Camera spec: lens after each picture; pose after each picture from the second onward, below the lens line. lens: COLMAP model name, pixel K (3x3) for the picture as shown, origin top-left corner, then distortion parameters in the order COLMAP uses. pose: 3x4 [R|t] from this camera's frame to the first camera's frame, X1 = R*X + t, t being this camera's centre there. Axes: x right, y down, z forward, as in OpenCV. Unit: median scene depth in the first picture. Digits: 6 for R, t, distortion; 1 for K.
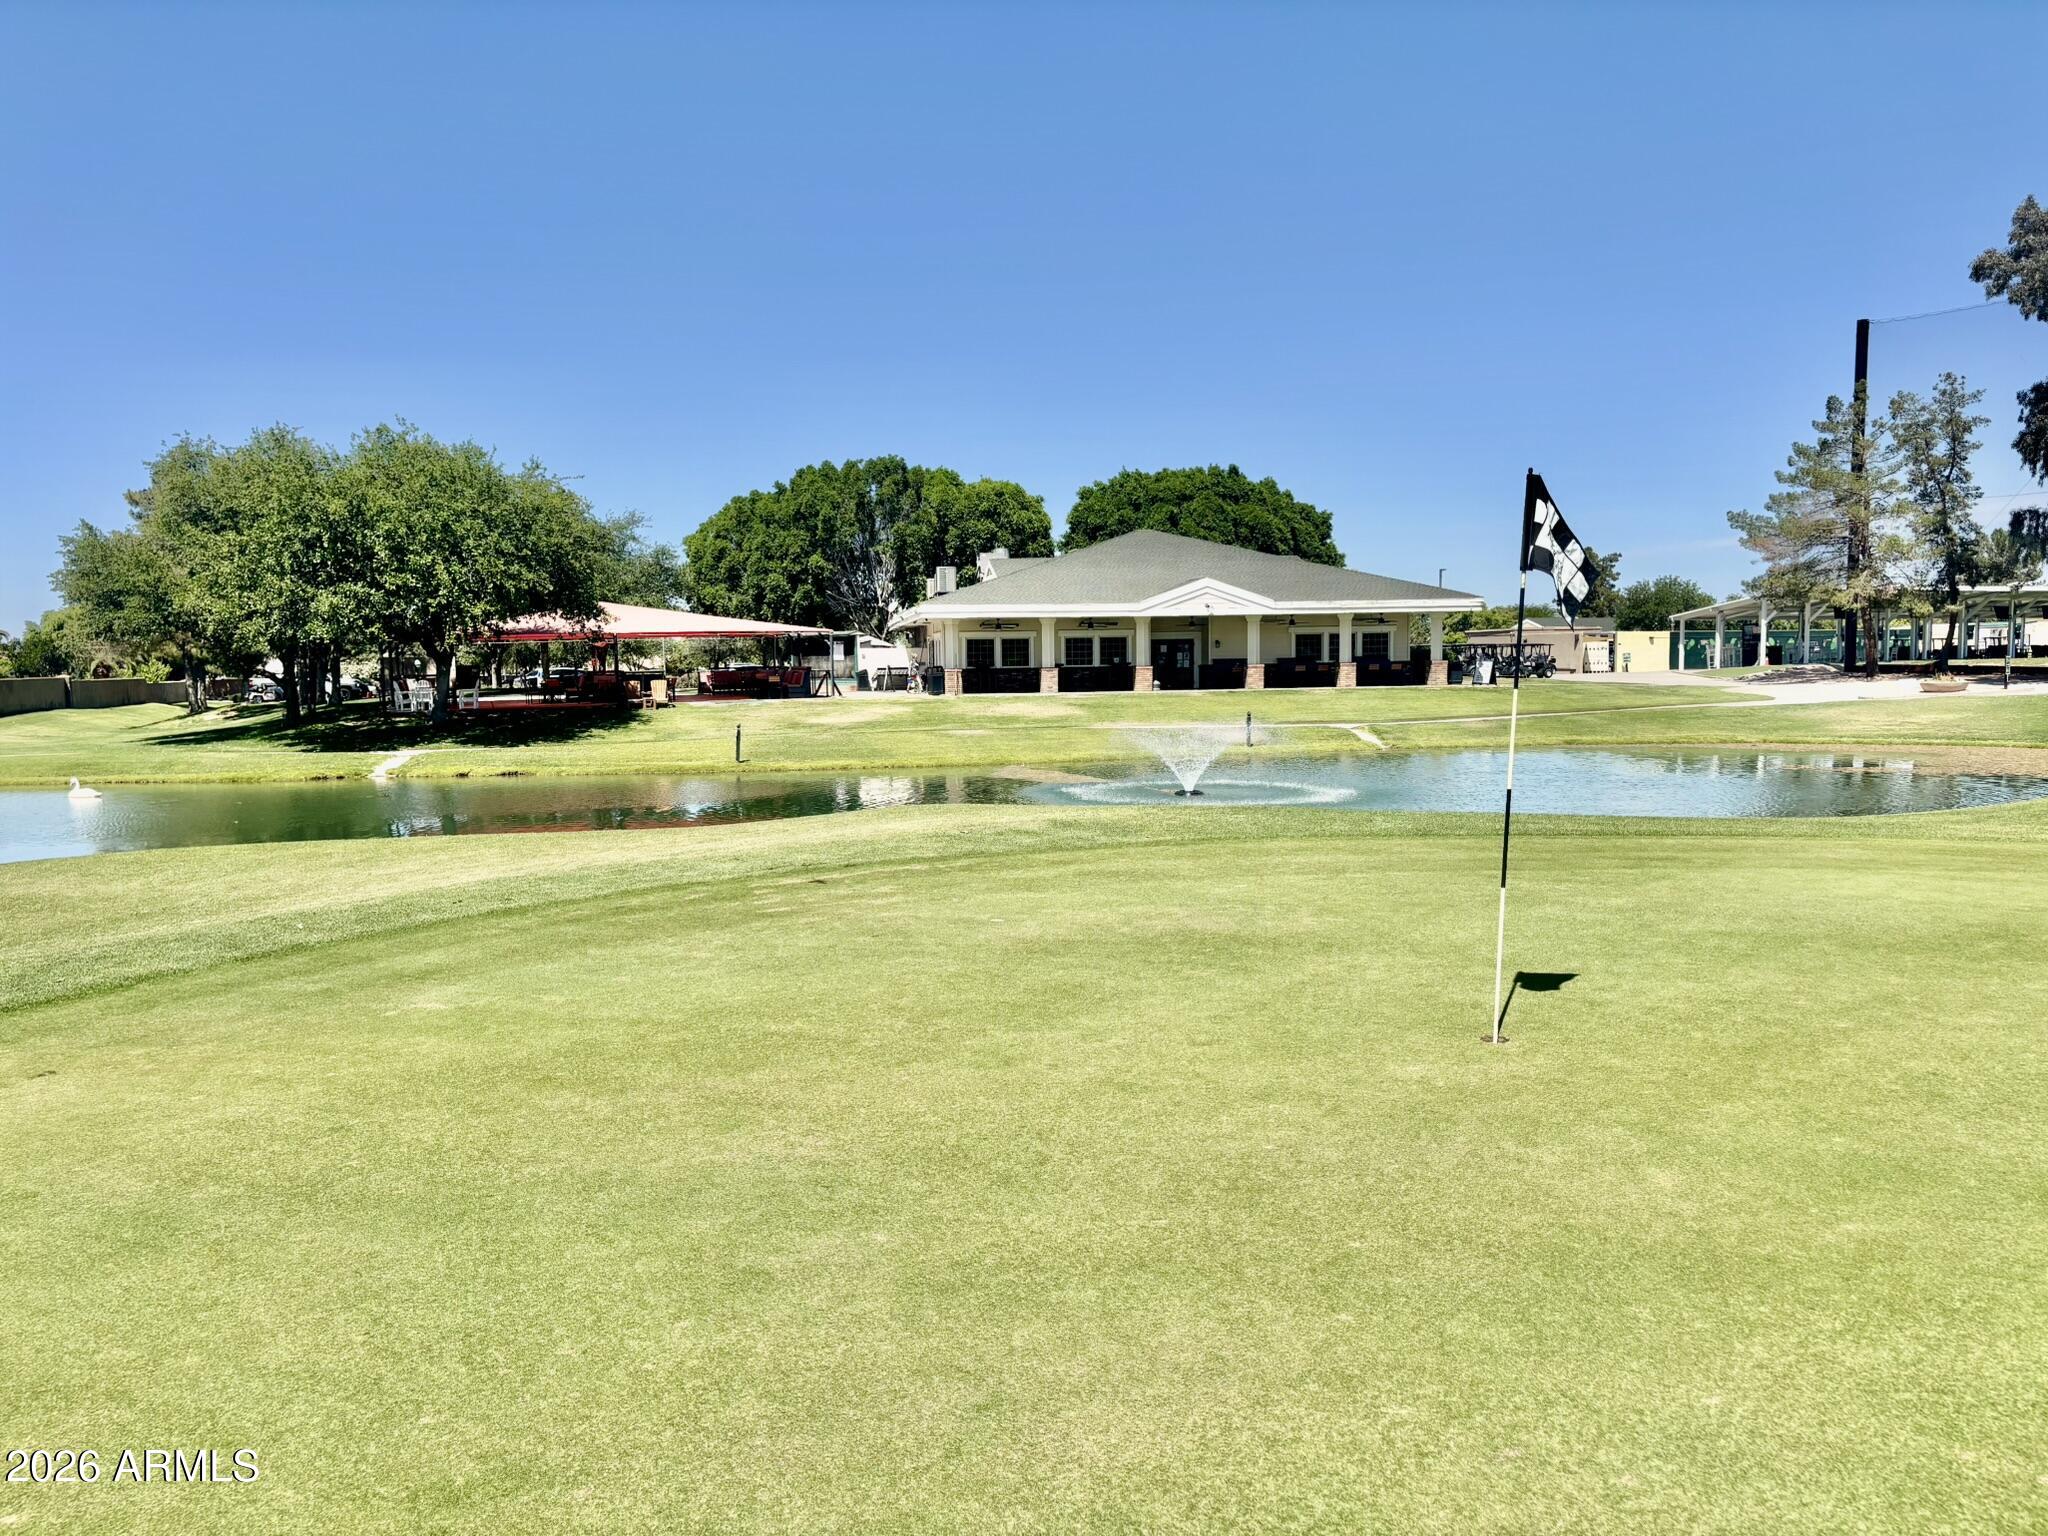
lens RADIAL K [[1527.3, 0, 1025.0], [0, 1527.3, 810.5], [0, 0, 1]] dist [0.074694, -0.103448]
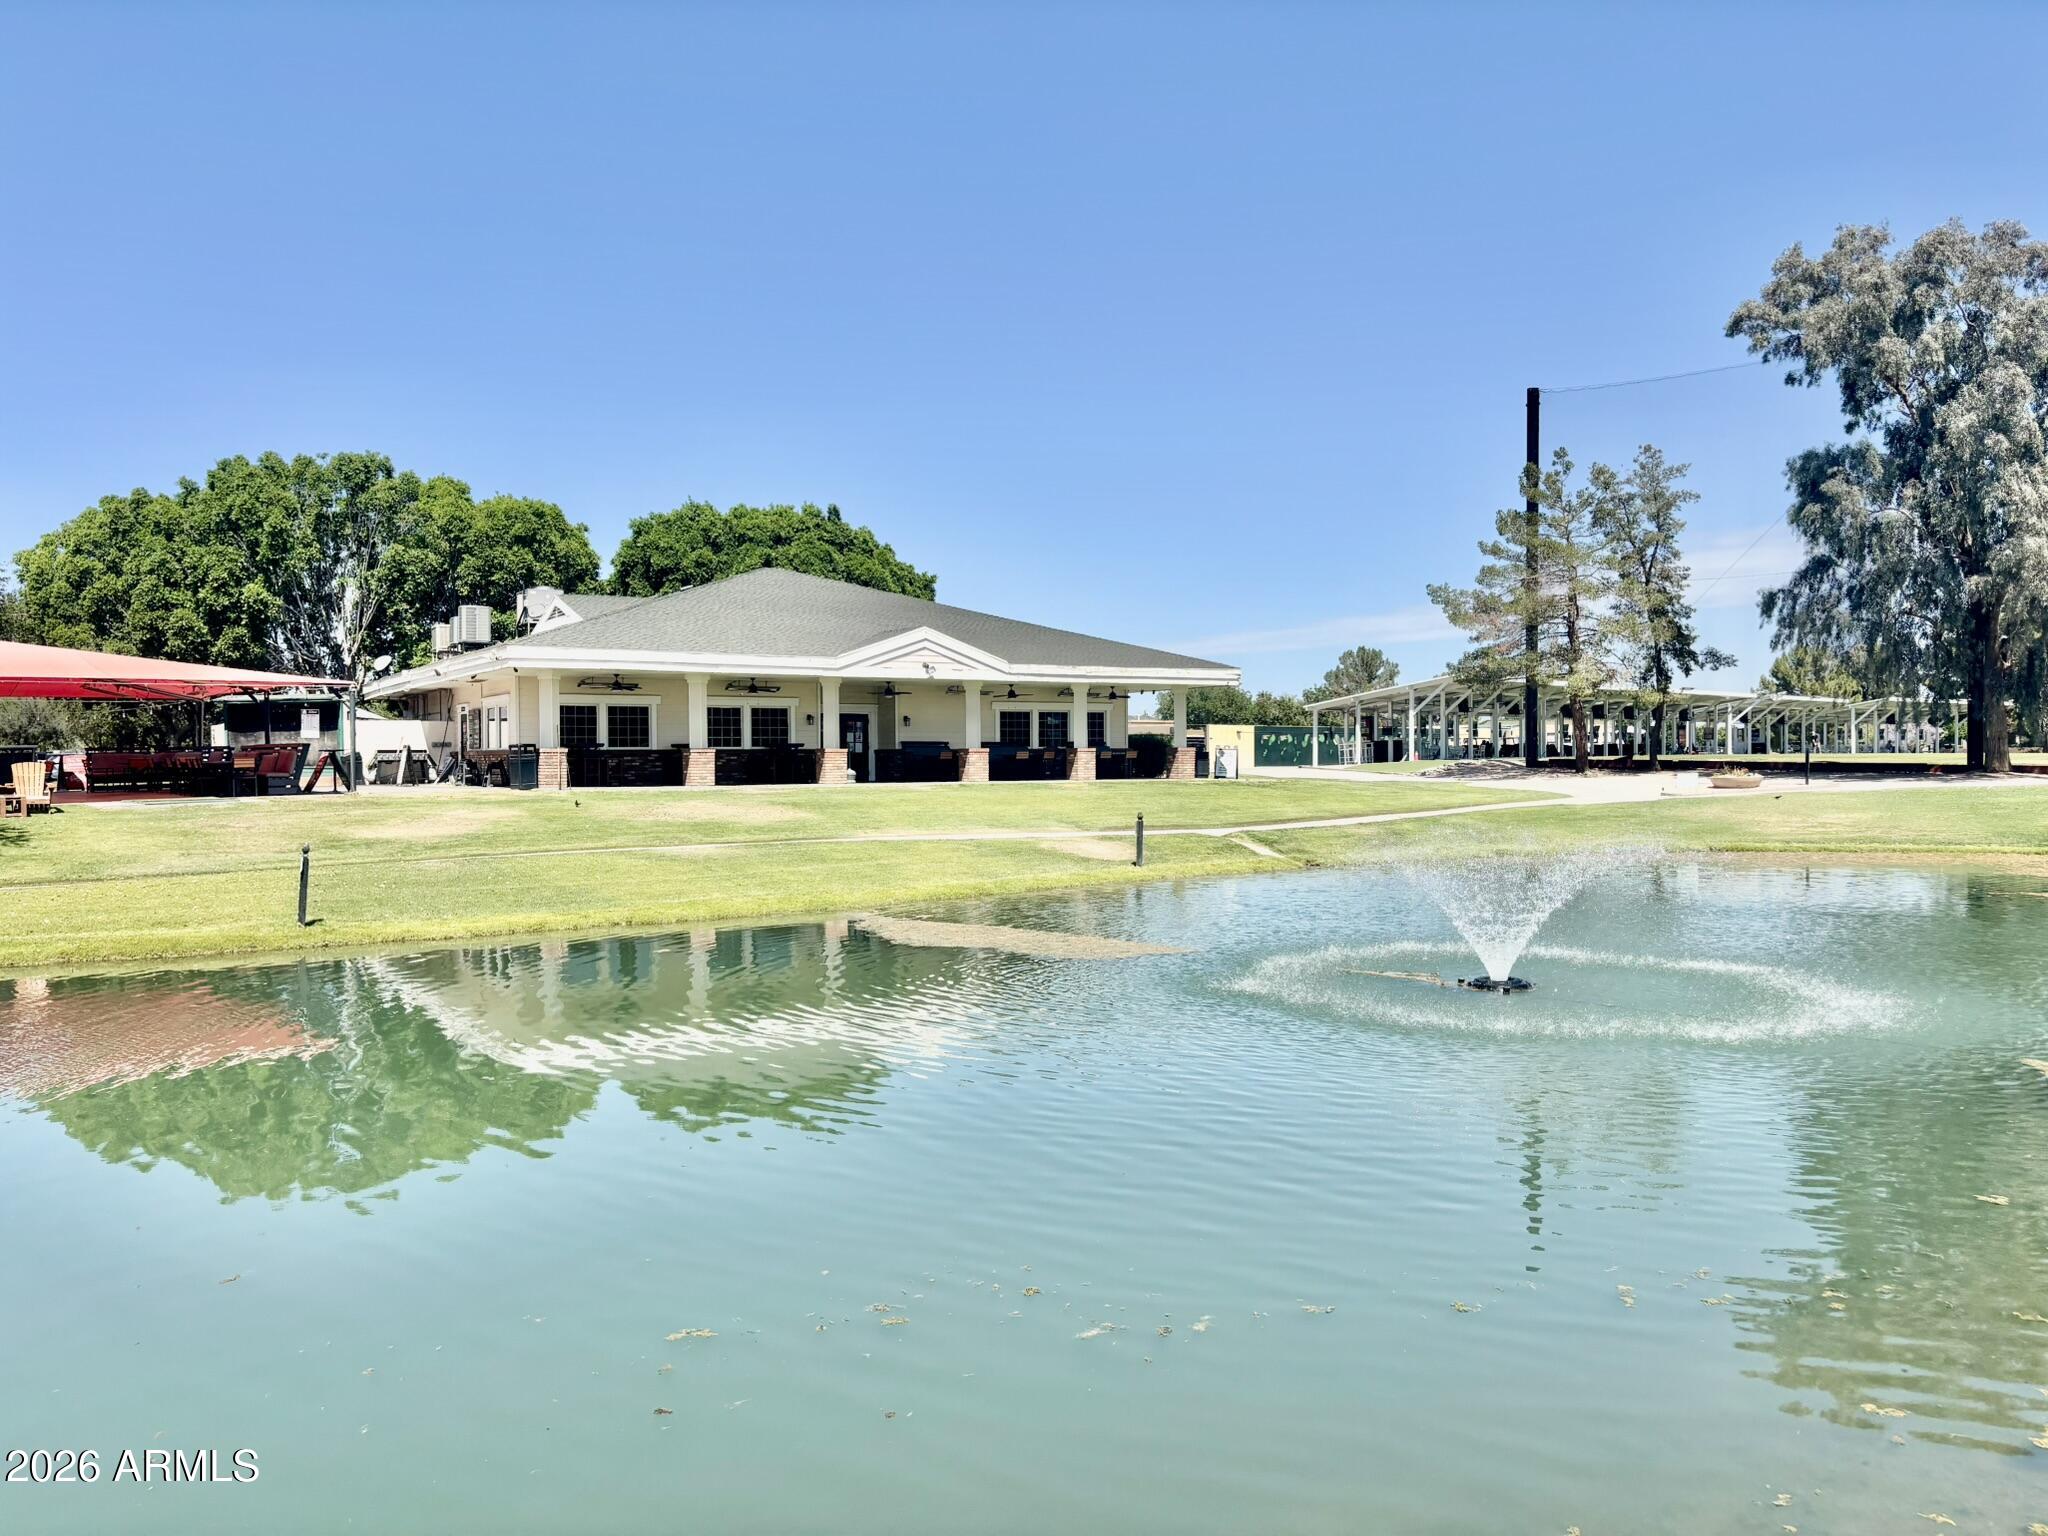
lens RADIAL K [[1564.1, 0, 1024.0], [0, 1564.1, 768.0], [0, 0, 1]] dist [0.069659, -0.097177]
pose [[0.923748, 0.005742, 0.382958, -0.090375], [0.029588, 0.995830, -0.086302, -0.016766], [-0.381857, 0.091052, 0.919725, 0.243051]]
